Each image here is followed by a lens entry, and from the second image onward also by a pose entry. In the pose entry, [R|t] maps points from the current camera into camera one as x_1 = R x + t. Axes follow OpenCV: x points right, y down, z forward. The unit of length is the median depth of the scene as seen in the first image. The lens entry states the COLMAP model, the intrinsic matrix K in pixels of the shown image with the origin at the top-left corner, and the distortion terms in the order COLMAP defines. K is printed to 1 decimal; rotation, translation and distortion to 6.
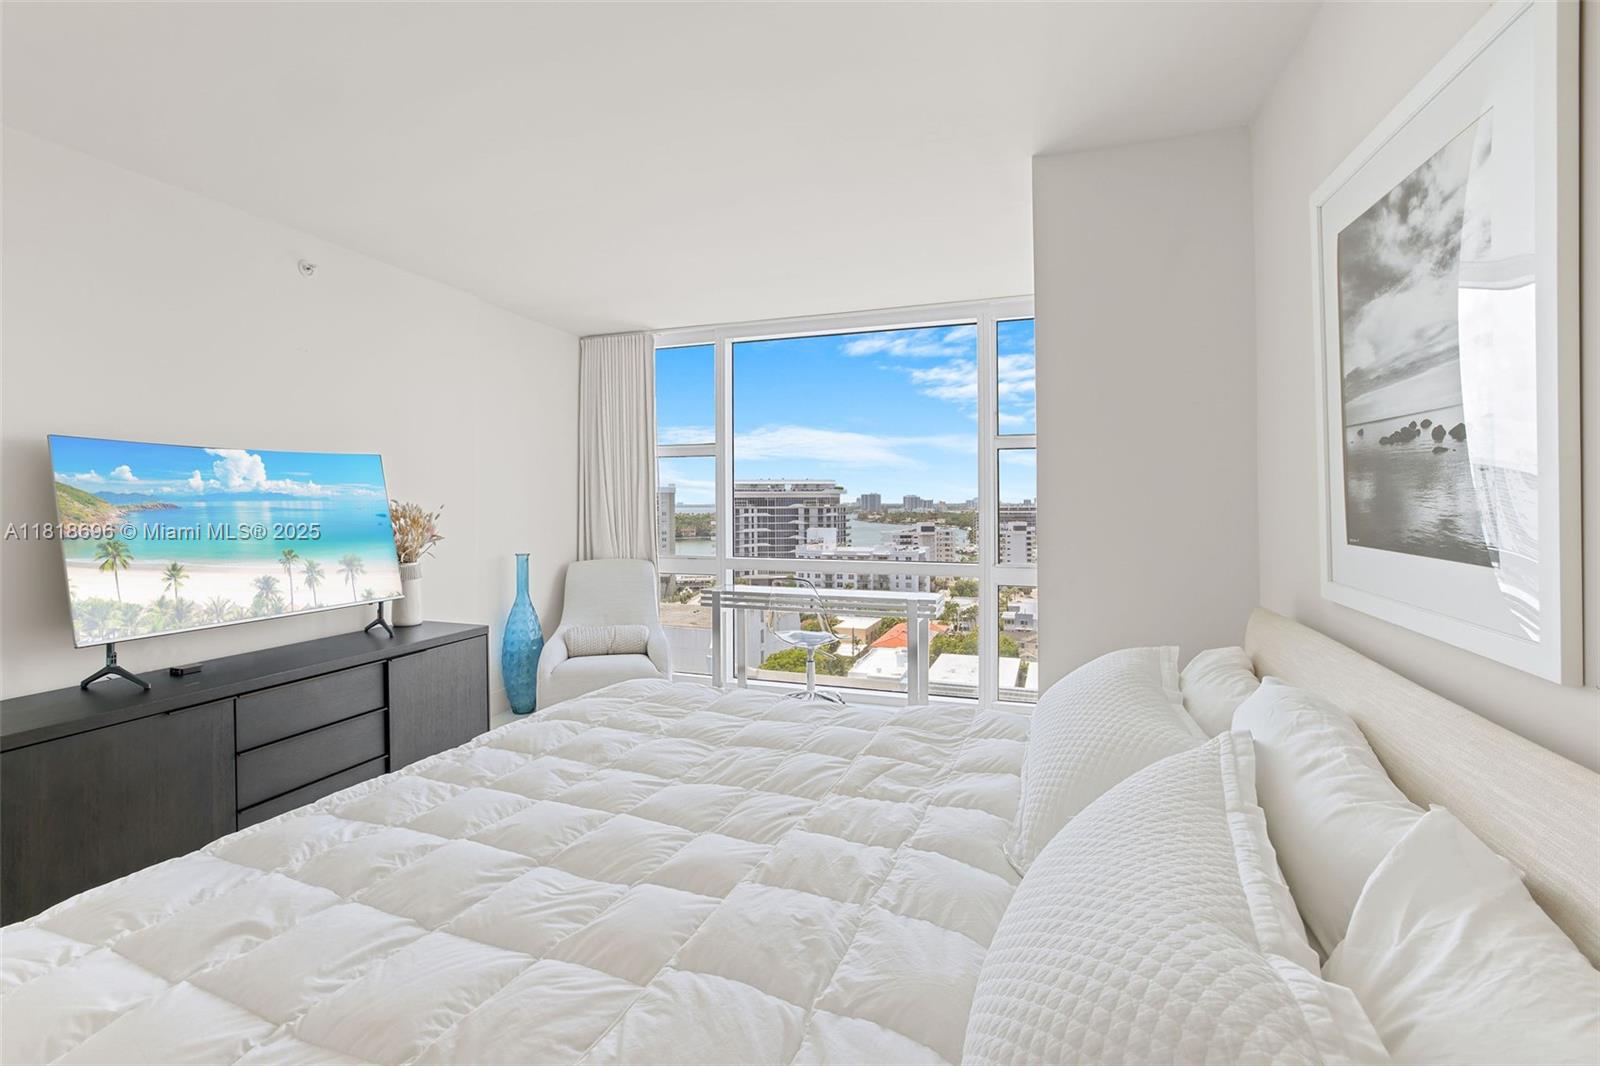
lens RADIAL K [[719.6, 0, 780.6], [0, 719.6, 504.8], [0, 0, 1]] dist [-0.028333, 0.000482]
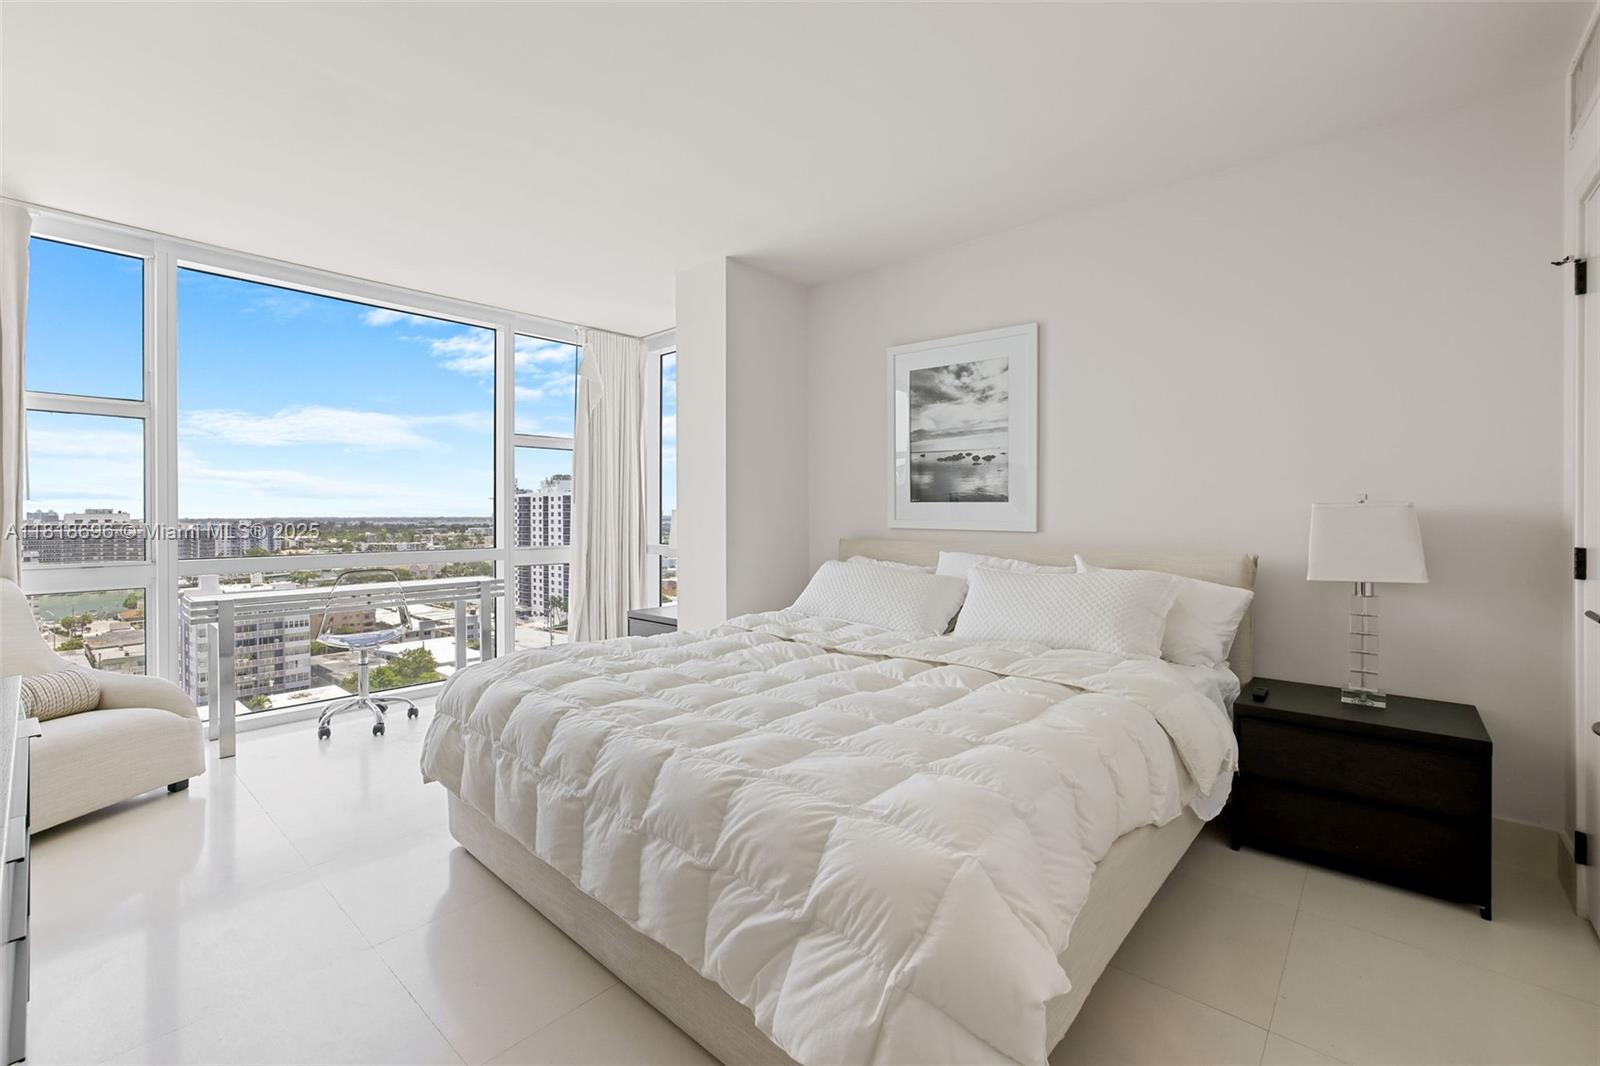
lens RADIAL K [[698.0, 0, 801.8], [0, 698.0, 524.3], [0, 0, 1]] dist [-0.028611, 0.013538]
pose [[0.359288, -0.010978, 0.933162, -0.821570], [0.006938, 0.999935, 0.009092, 0.057458], [-0.933201, 0.003208, 0.359340, 0.265829]]
